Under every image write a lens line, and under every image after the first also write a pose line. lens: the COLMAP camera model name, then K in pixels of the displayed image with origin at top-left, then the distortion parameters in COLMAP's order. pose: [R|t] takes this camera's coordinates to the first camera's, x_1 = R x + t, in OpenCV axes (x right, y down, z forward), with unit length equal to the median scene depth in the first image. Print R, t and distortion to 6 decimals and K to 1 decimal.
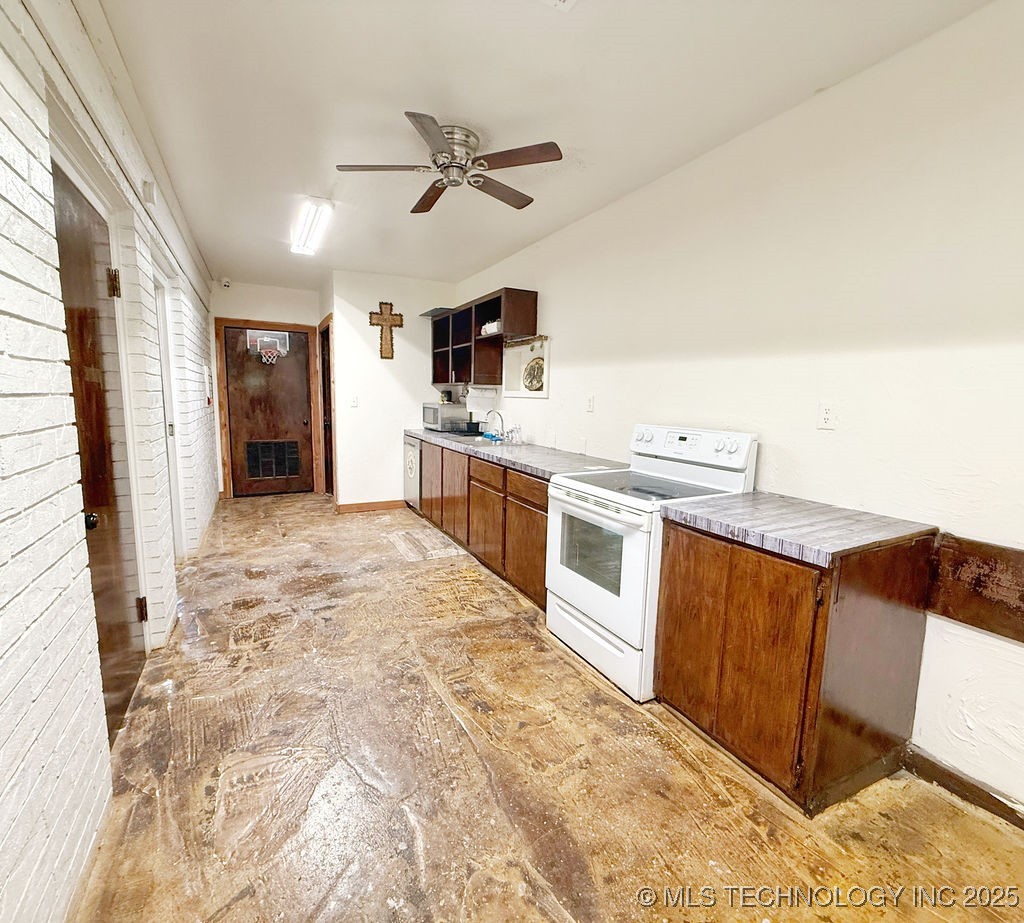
lens RADIAL K [[489.5, 0, 504.1], [0, 489.5, 463.8], [0, 0, 1]] dist [-0.003000, -0.000321]
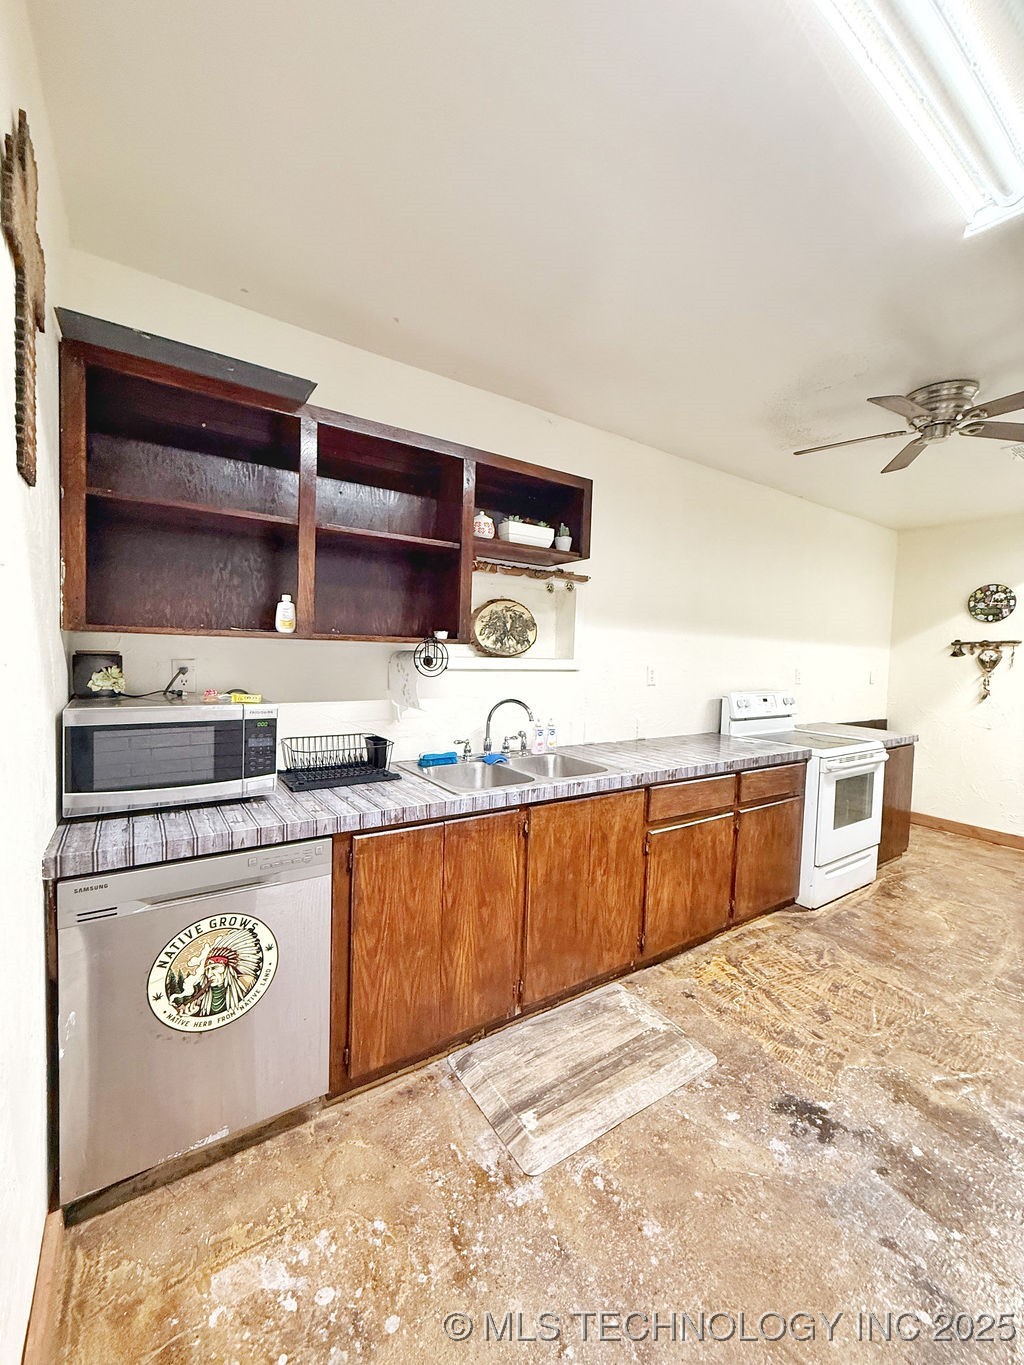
lens RADIAL K [[542.5, 0, 513.8], [0, 542.5, 677.3], [0, 0, 1]] dist [0.001838, 0.000249]
pose [[-0.130393, -0.070959, 0.988920, -0.800649], [0.108249, 0.990454, 0.085342, -0.255856], [-0.985535, 0.118178, -0.121467, 1.532579]]
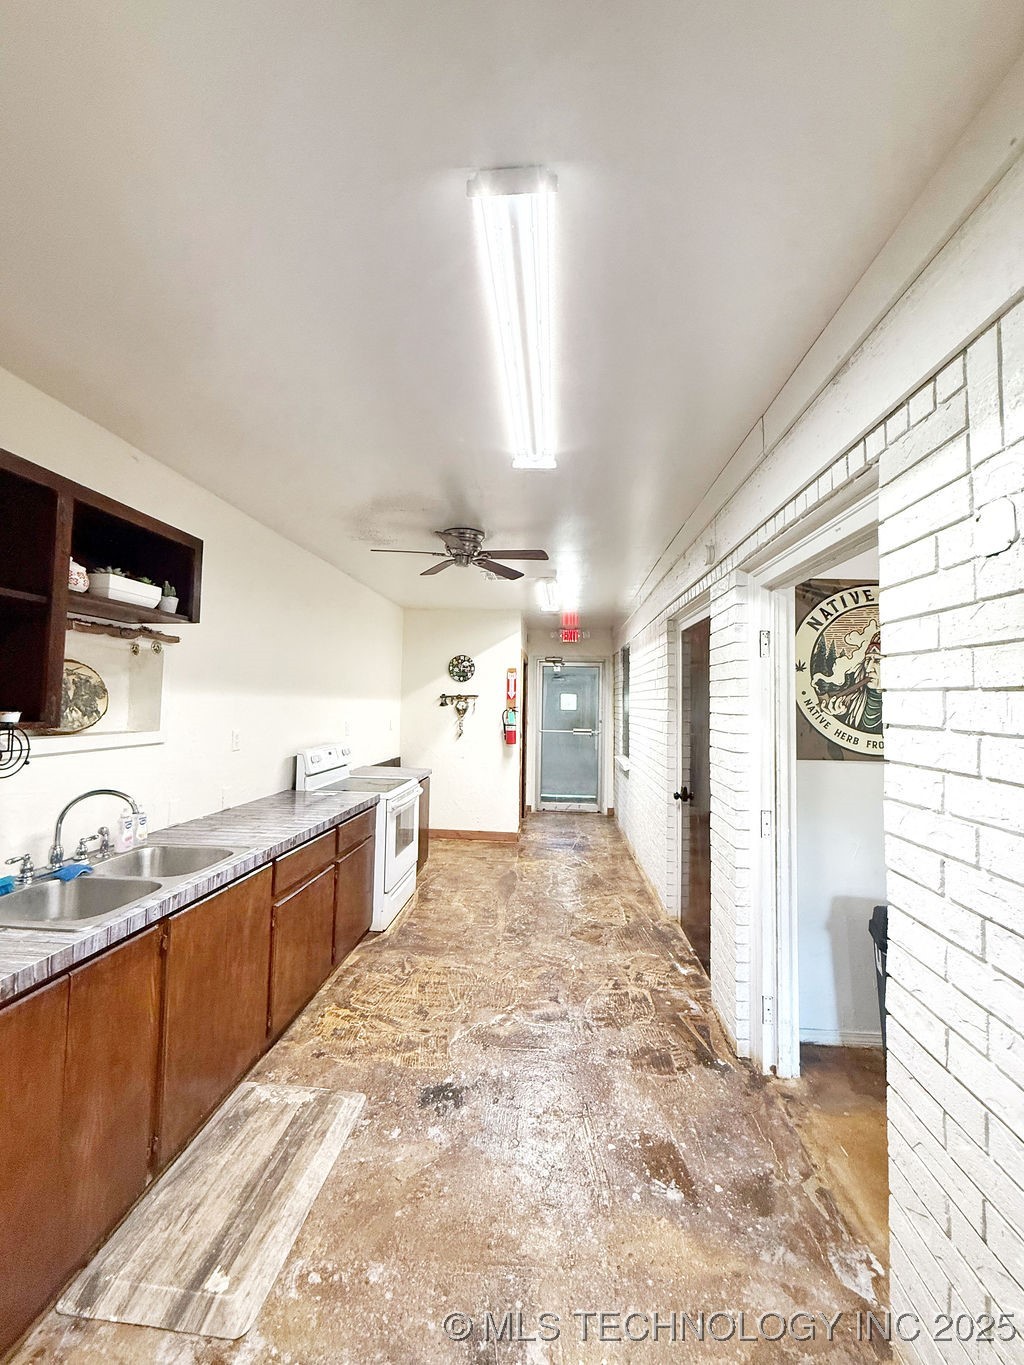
lens RADIAL K [[542.5, 0, 509.4], [0, 542.5, 676.9], [0, 0, 1]] dist [0.001838, 0.000249]
pose [[-0.847943, -0.009124, 0.530008, -0.760628], [0.041623, 0.995619, 0.083730, -0.321303], [-0.528450, 0.093059, -0.843849, 1.713559]]
